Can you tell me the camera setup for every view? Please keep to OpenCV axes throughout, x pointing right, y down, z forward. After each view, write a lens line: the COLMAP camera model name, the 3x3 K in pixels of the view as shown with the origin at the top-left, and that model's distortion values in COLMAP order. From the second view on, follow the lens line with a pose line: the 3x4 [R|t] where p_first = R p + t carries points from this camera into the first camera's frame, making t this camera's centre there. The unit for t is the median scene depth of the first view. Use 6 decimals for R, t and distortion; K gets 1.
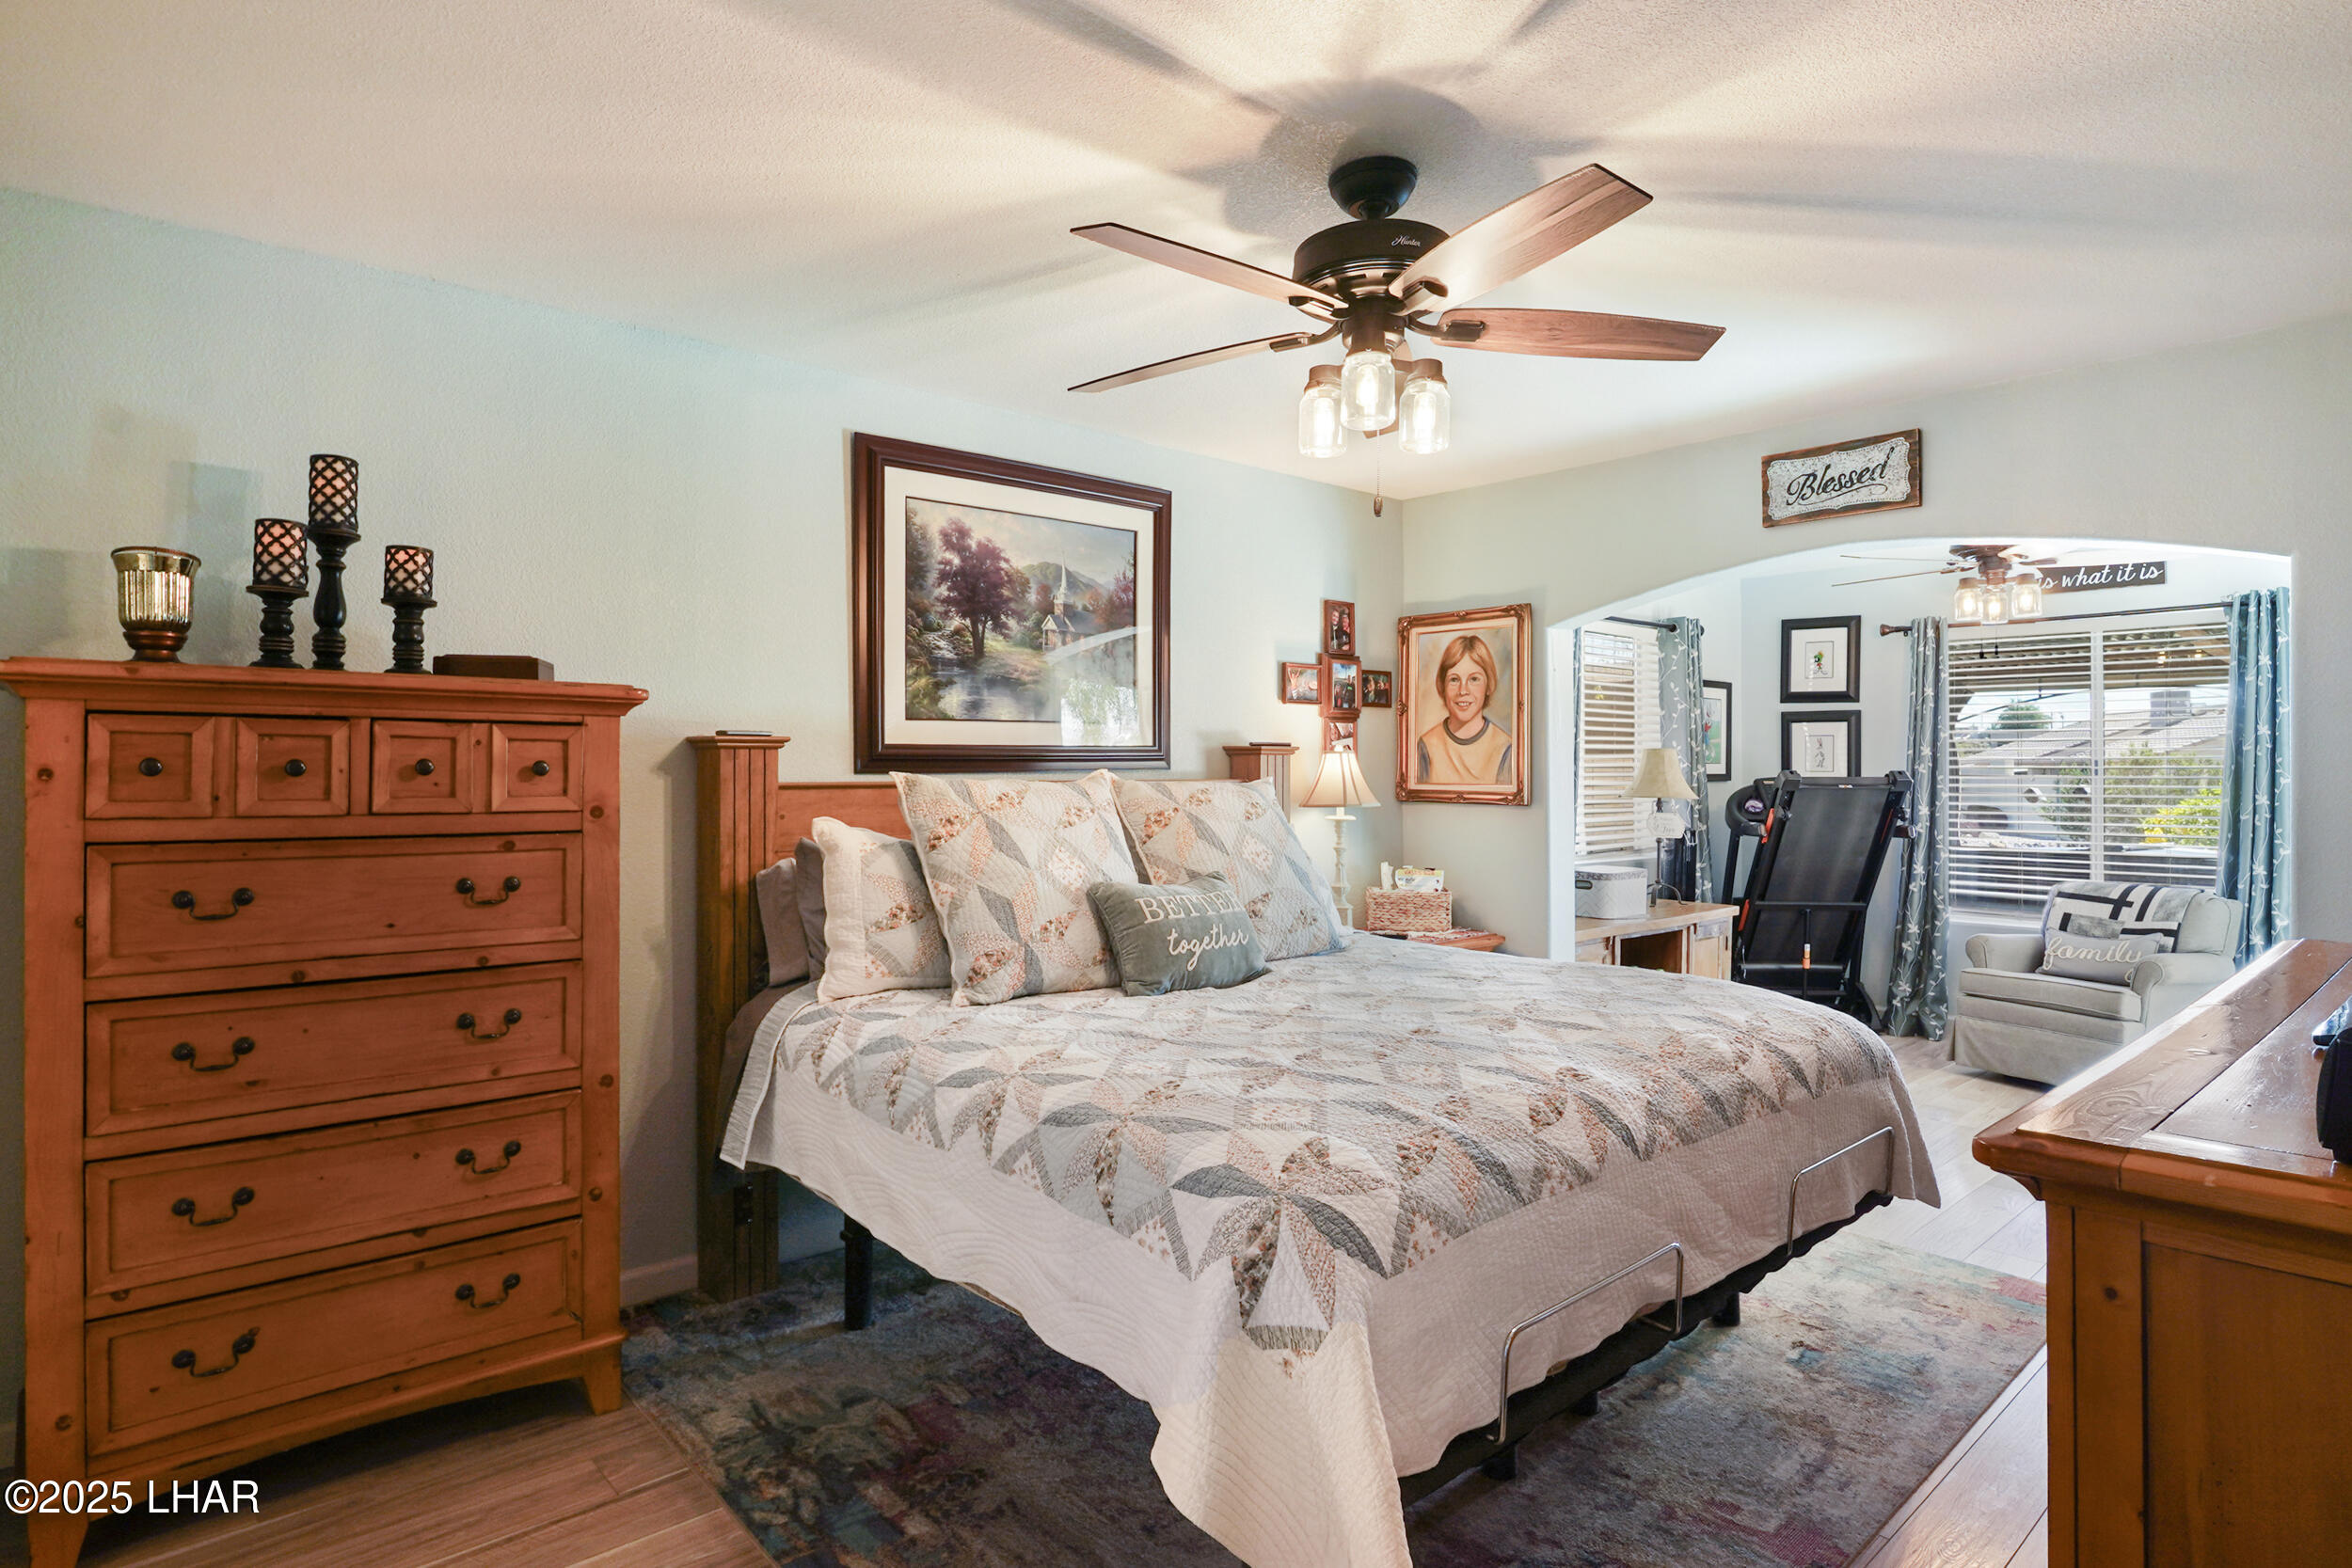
lens RADIAL K [[1236.8, 0, 1172.2], [0, 1236.8, 765.0], [0, 0, 1]] dist [-0.020190, -0.000815]
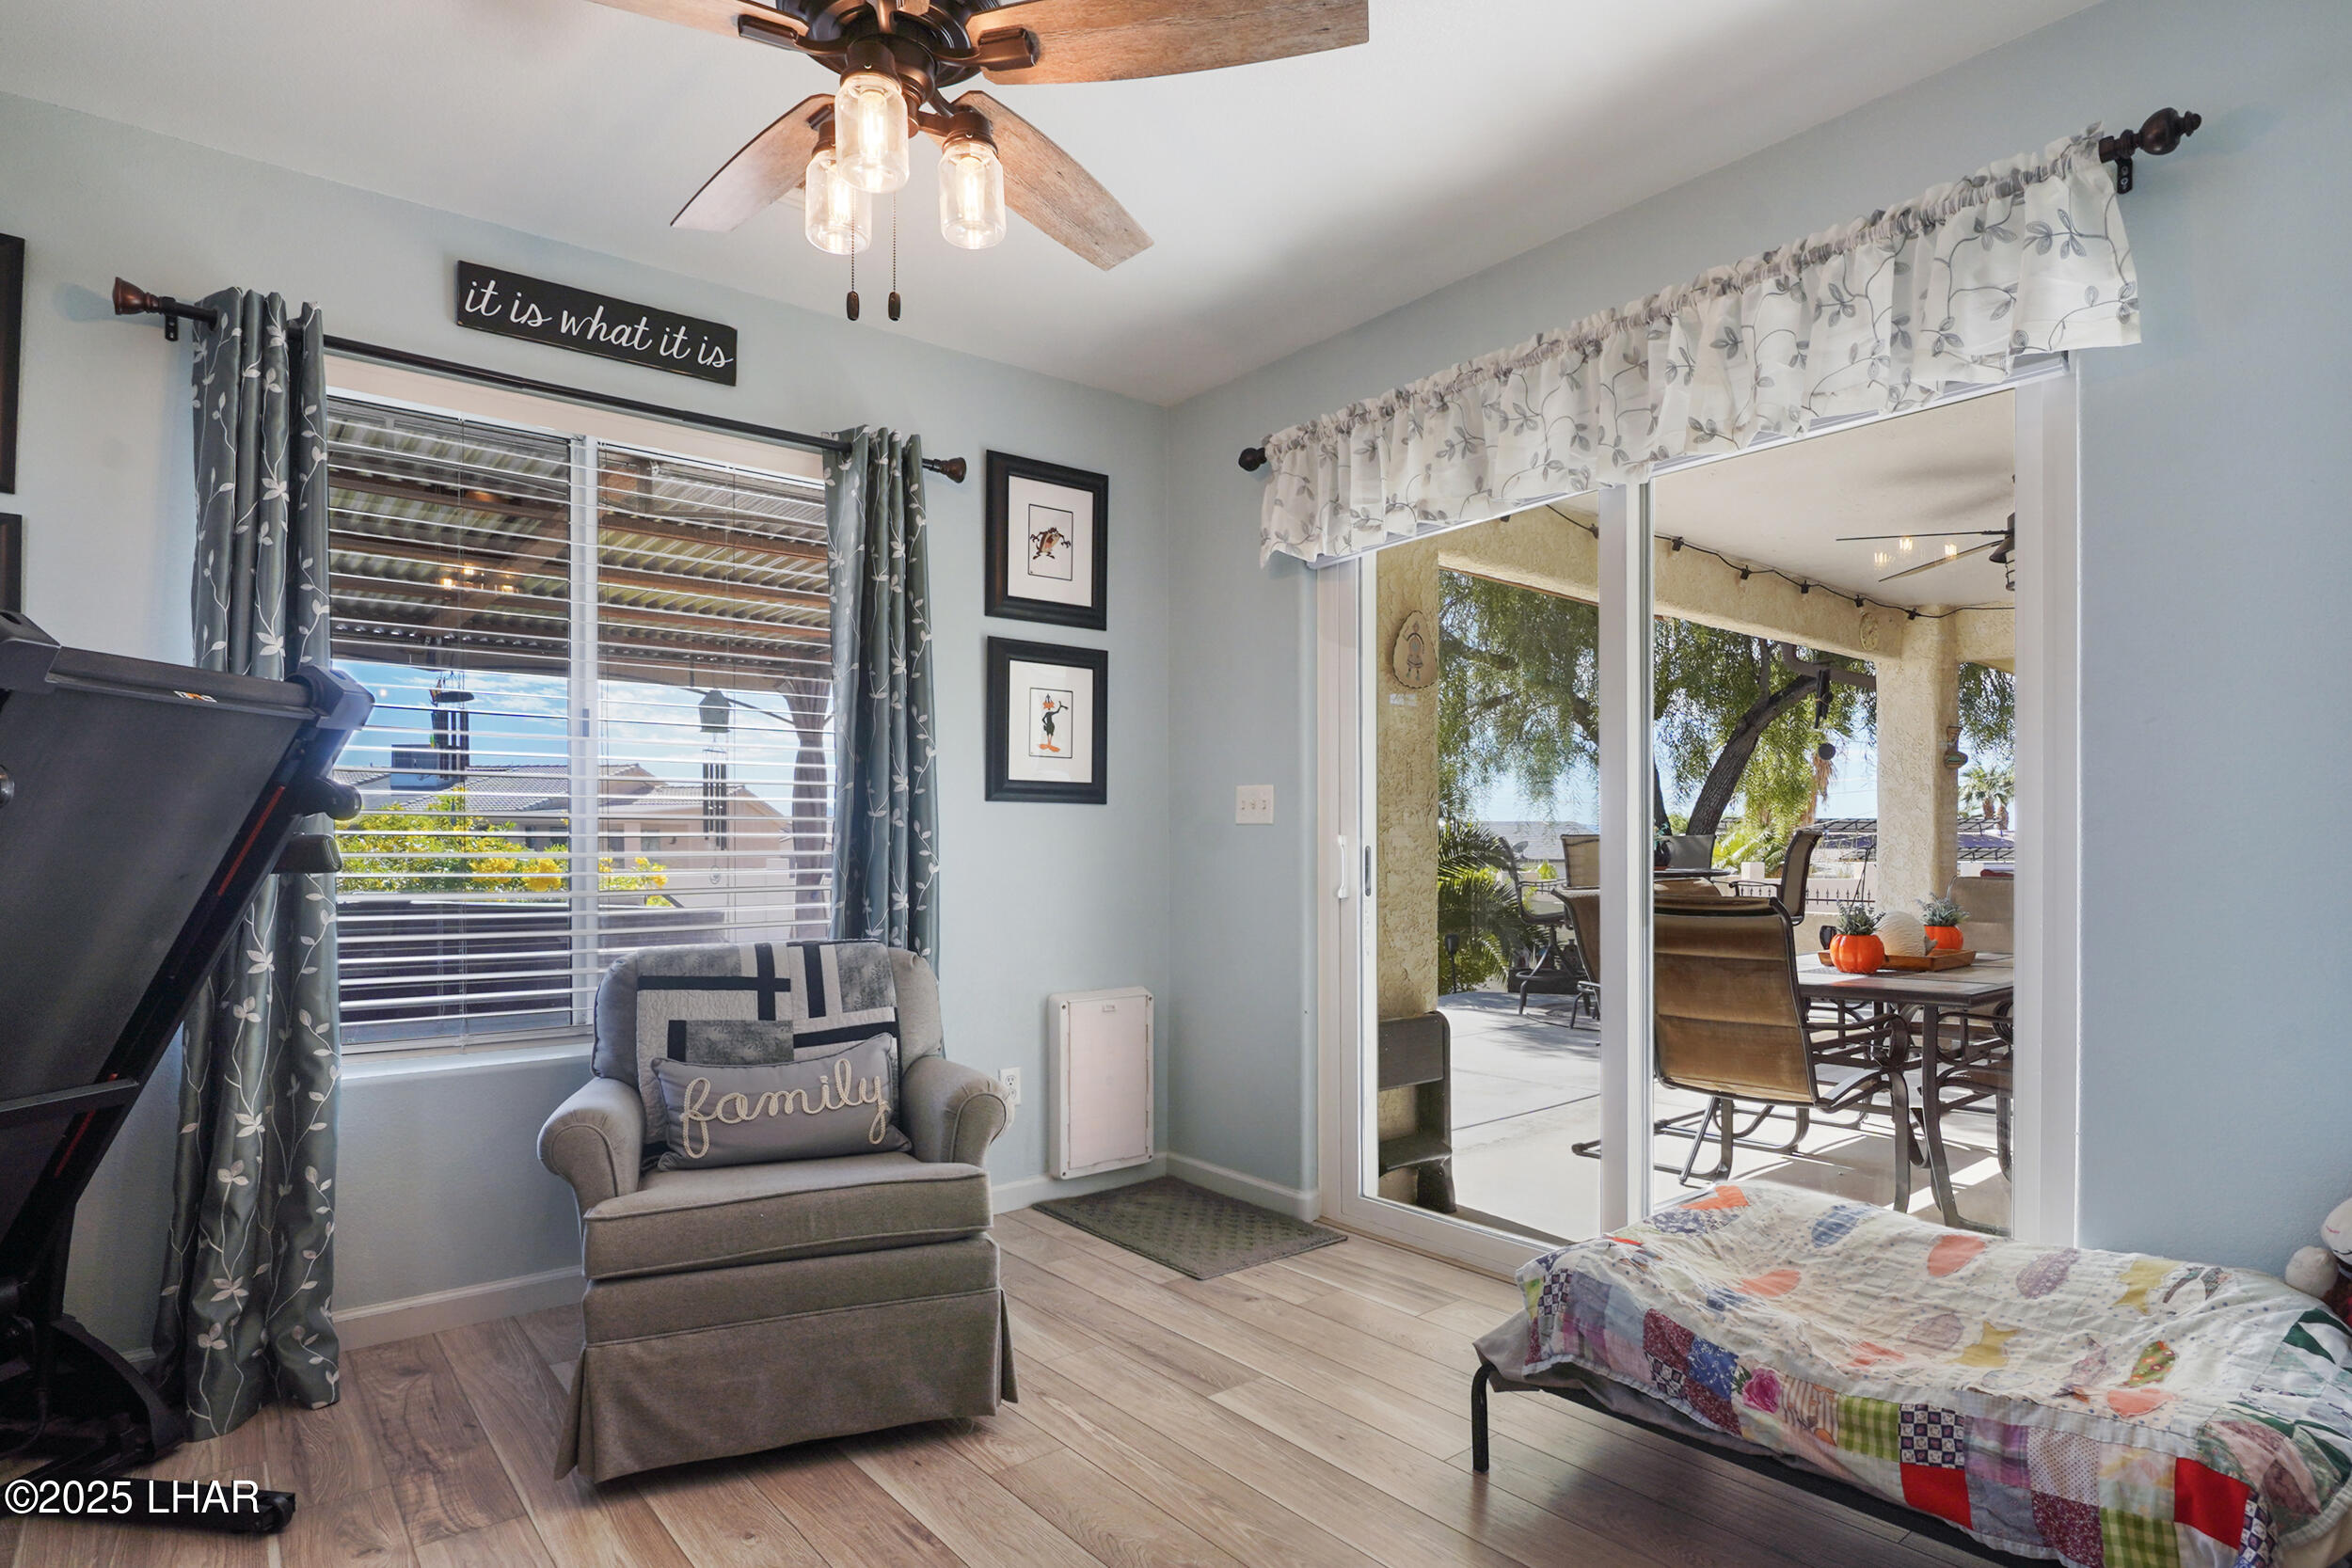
lens RADIAL K [[1238.1, 0, 1182.3], [0, 1238.1, 859.5], [0, 0, 1]] dist [-0.018739, -0.002956]
pose [[0.035490, -0.010898, 0.999311, 0.251782], [-0.001741, 0.999938, 0.010967, 0.049914], [-0.999369, -0.002129, 0.035469, 0.715836]]
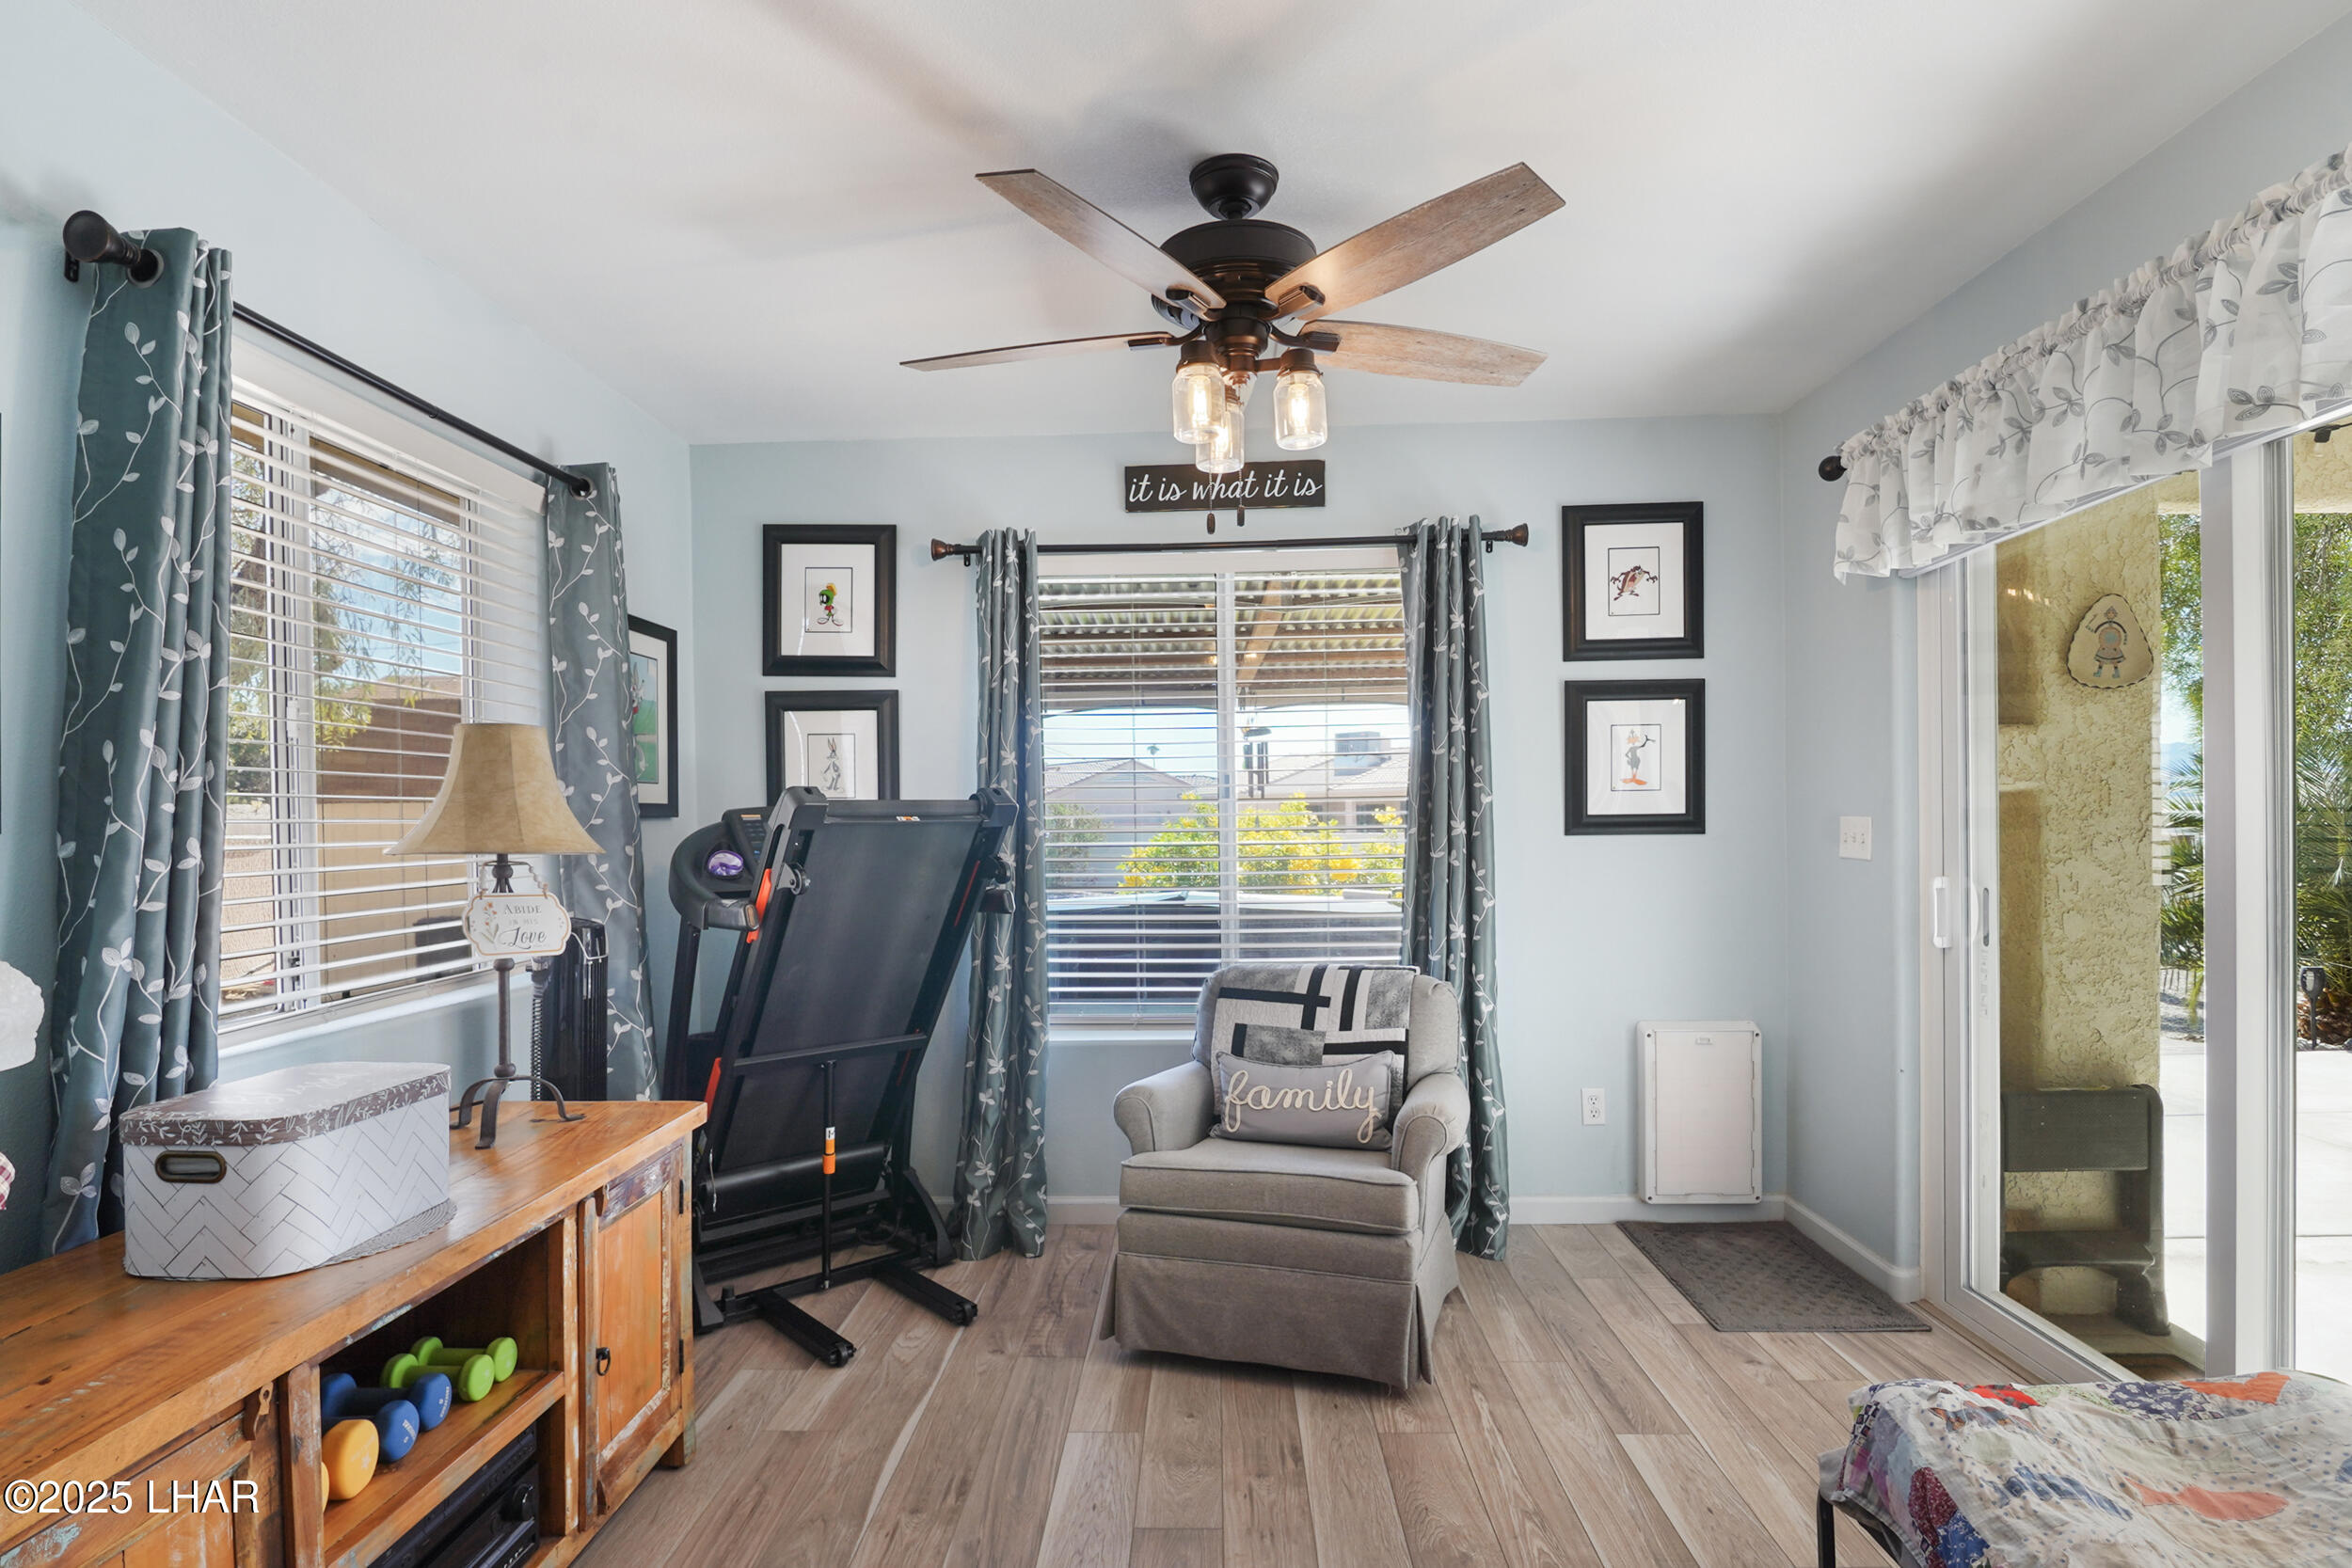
lens RADIAL K [[1236.4, 0, 1171.7], [0, 1236.4, 825.0], [0, 0, 1]] dist [-0.018446, -0.001329]
pose [[0.688036, -0.016562, 0.725487, 0.244992], [0.012562, 0.999862, 0.010912, 0.014956], [-0.725568, 0.001606, 0.688149, 0.547661]]
